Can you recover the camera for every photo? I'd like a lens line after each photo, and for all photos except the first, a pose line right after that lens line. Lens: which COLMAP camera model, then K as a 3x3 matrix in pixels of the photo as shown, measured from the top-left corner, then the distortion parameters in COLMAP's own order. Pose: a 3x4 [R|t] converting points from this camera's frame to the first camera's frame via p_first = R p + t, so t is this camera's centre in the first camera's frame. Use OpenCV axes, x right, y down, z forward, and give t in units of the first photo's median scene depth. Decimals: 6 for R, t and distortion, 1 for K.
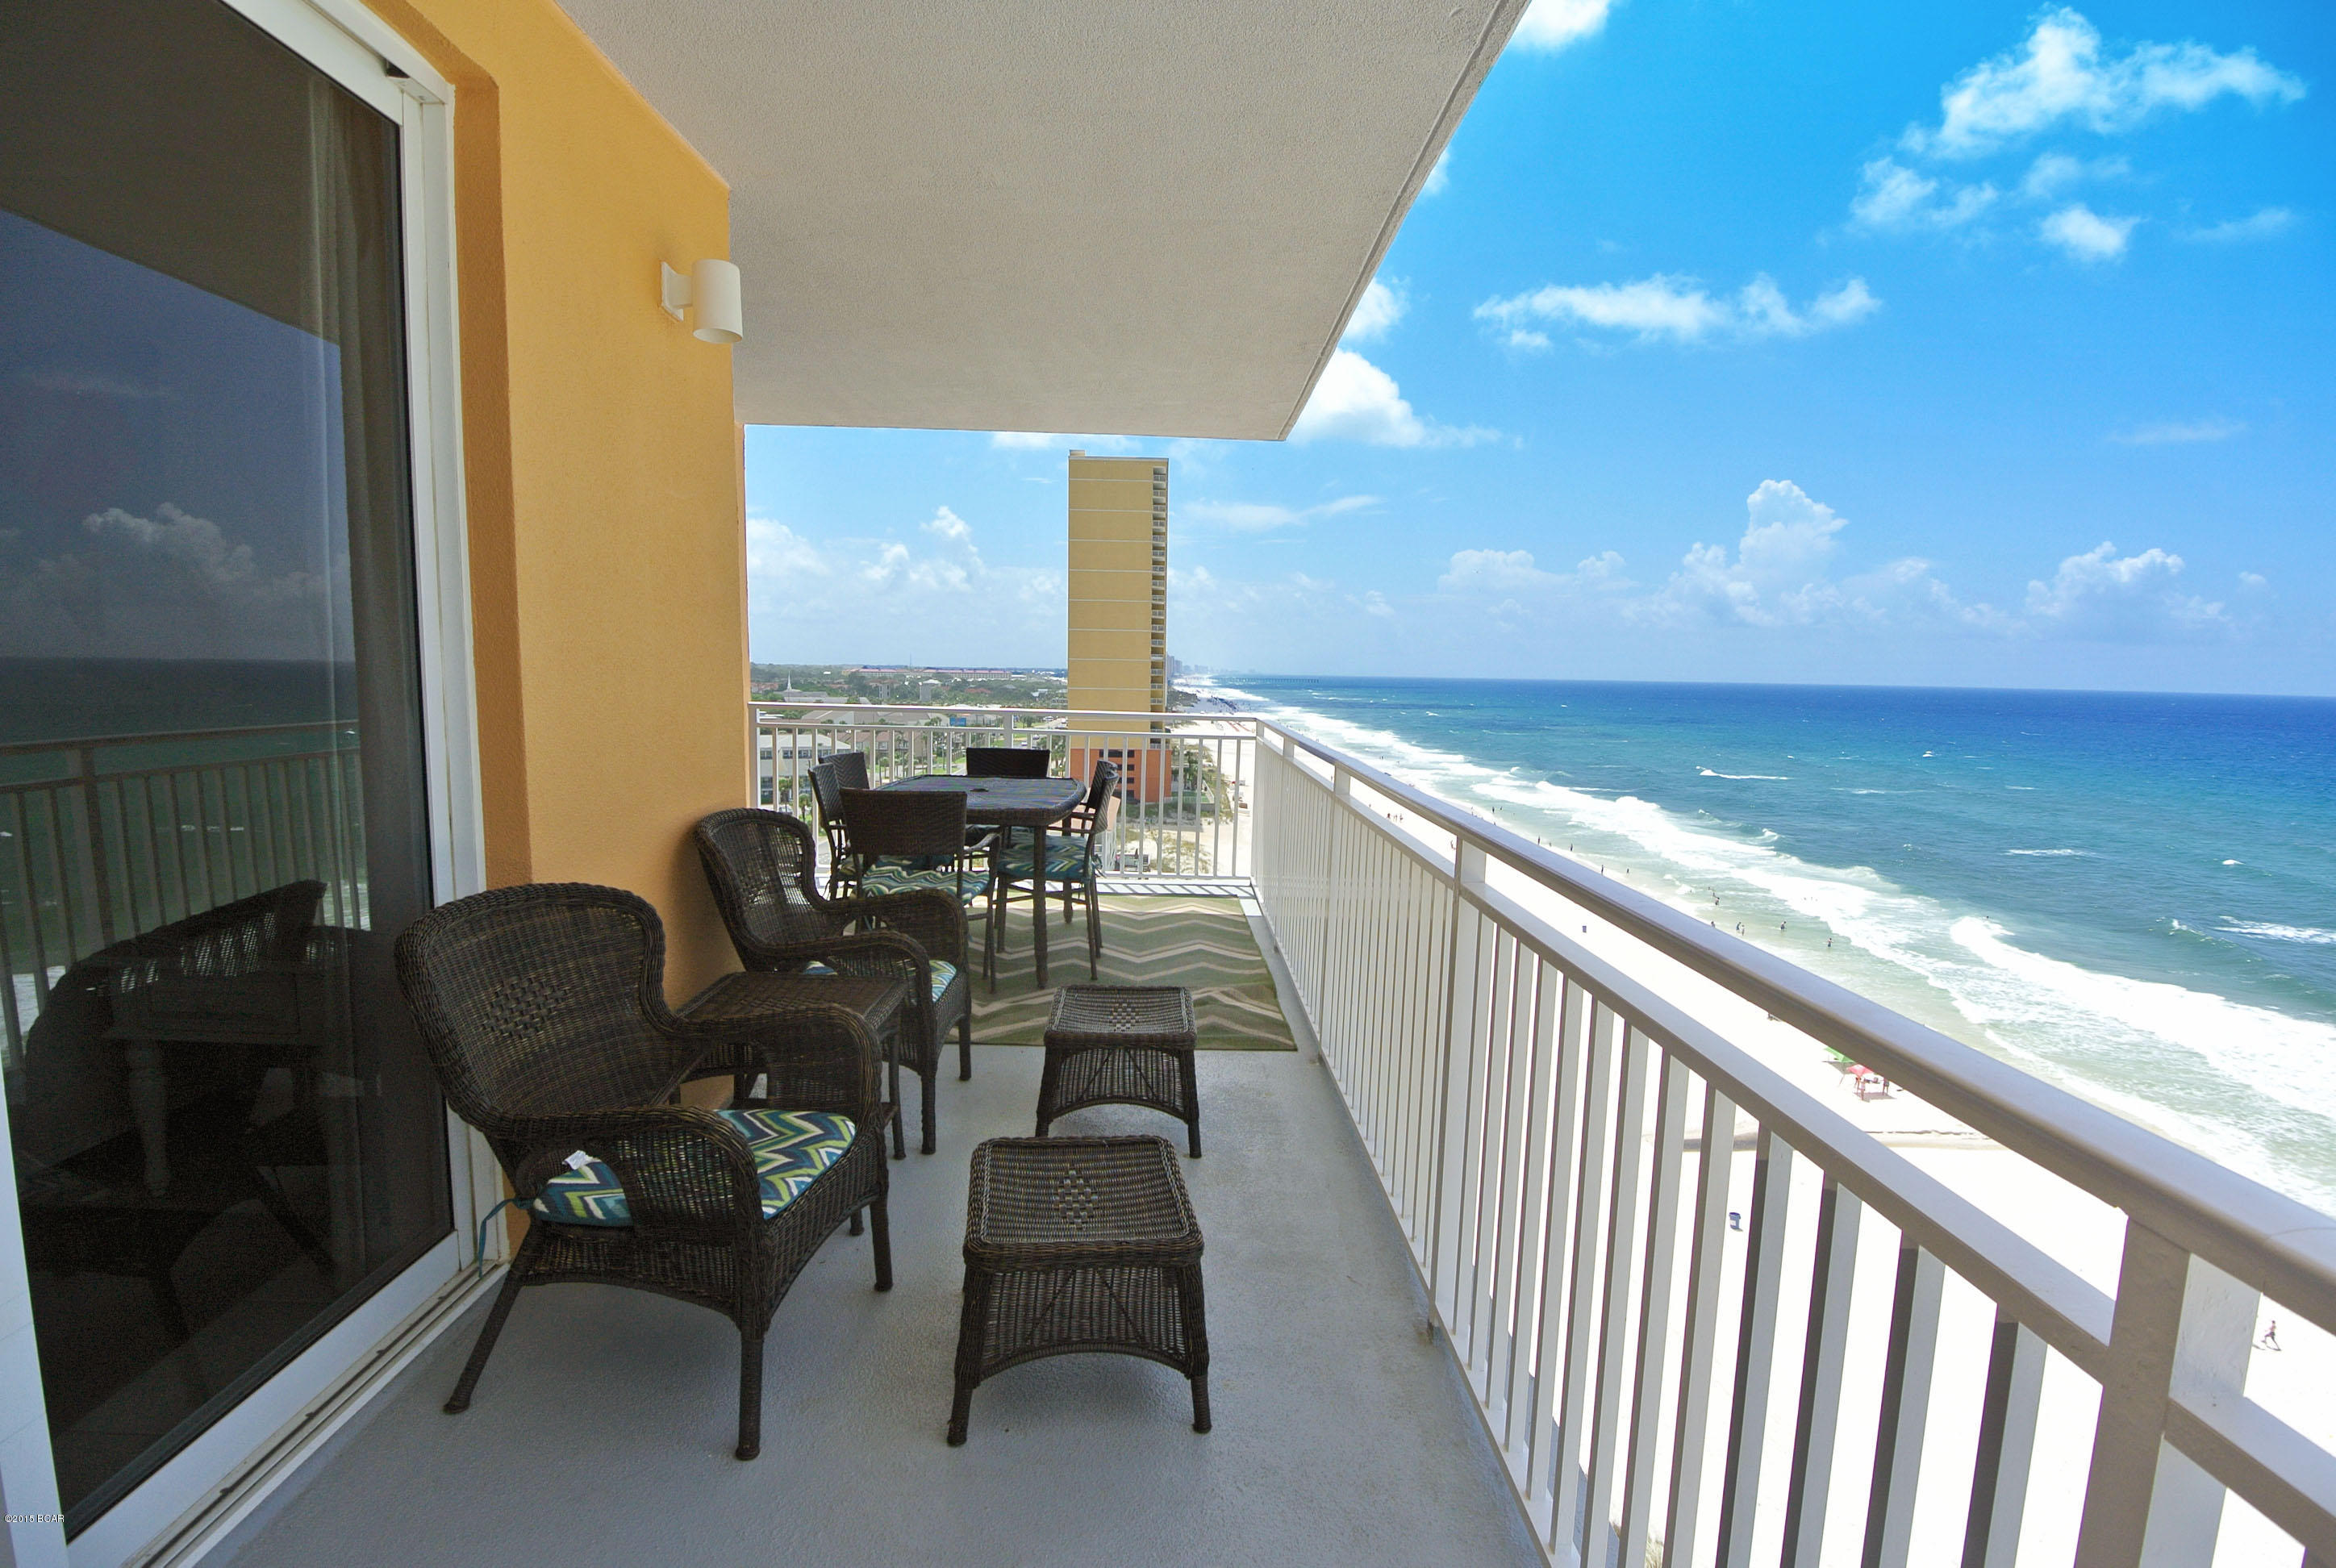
lens RADIAL K [[1251.7, 0, 1173.5], [0, 1251.7, 809.1], [0, 0, 1]] dist [-0.025706, -0.000698]
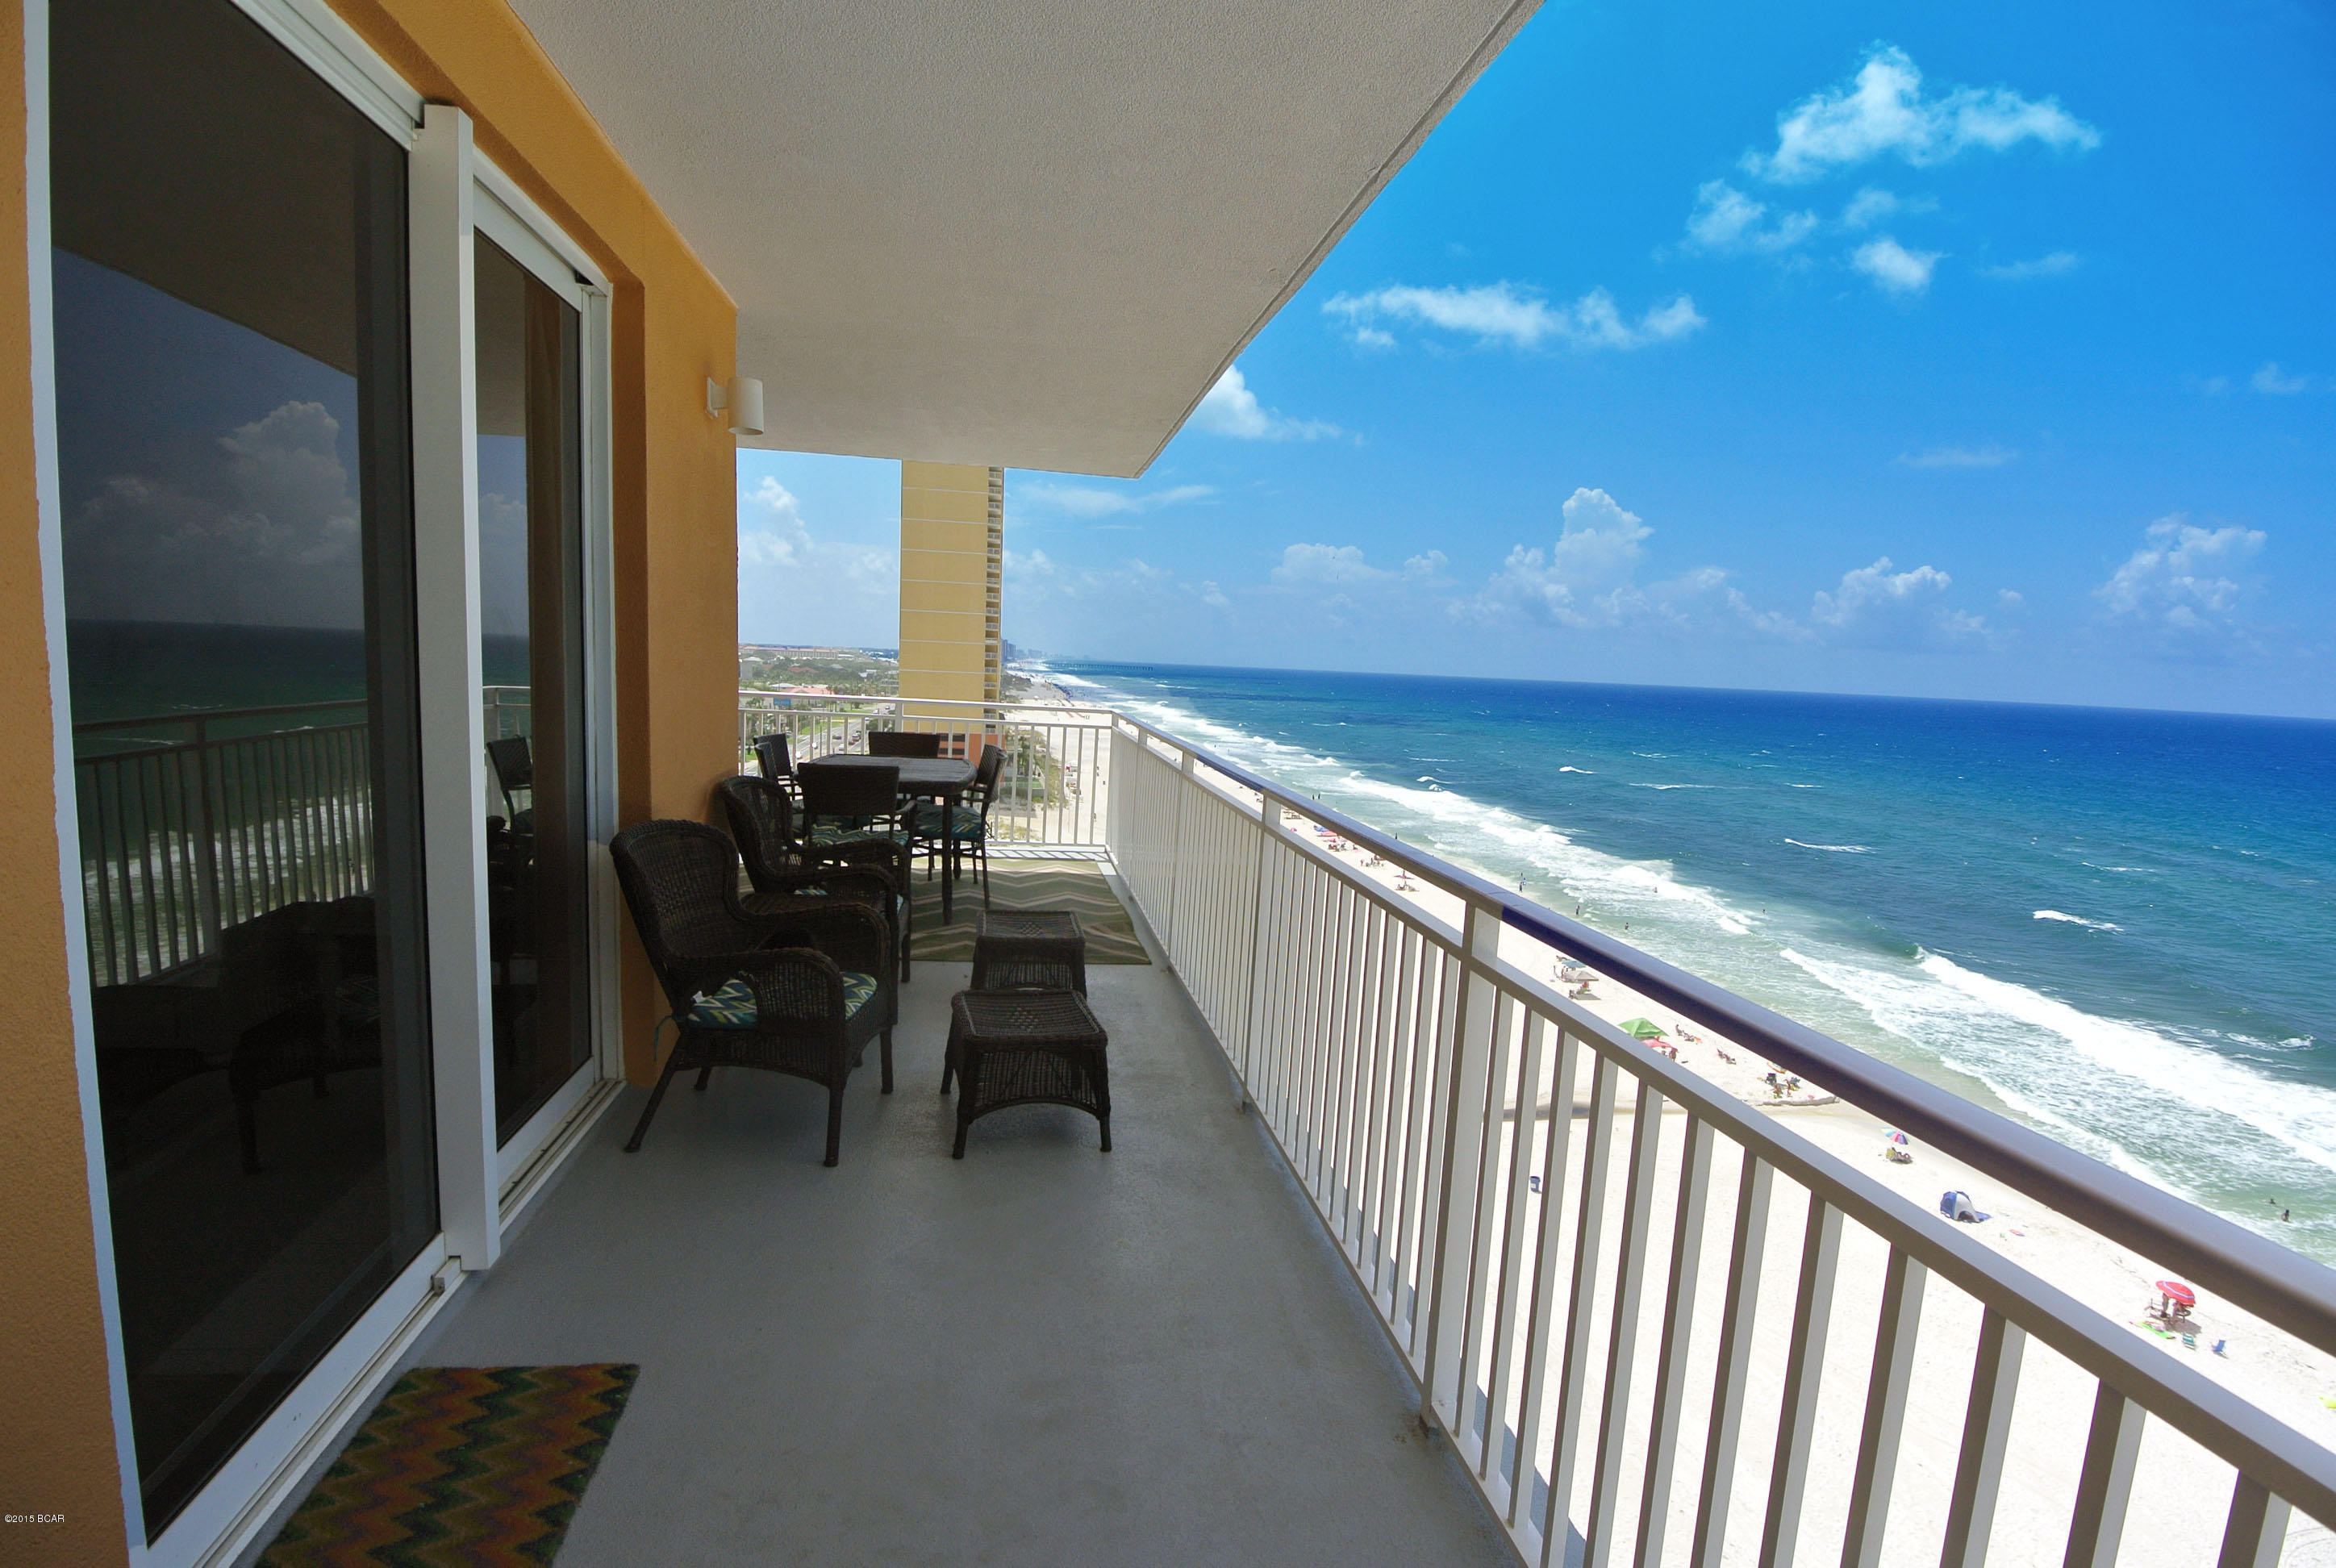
lens RADIAL K [[1251.7, 0, 1173.5], [0, 1251.7, 809.1], [0, 0, 1]] dist [-0.025706, -0.000698]
pose [[0.991085, 0.010605, 0.132805, -0.058565], [-0.012046, 0.999877, 0.010051, 0.014435], [-0.132683, -0.011561, 0.991091, -0.335103]]
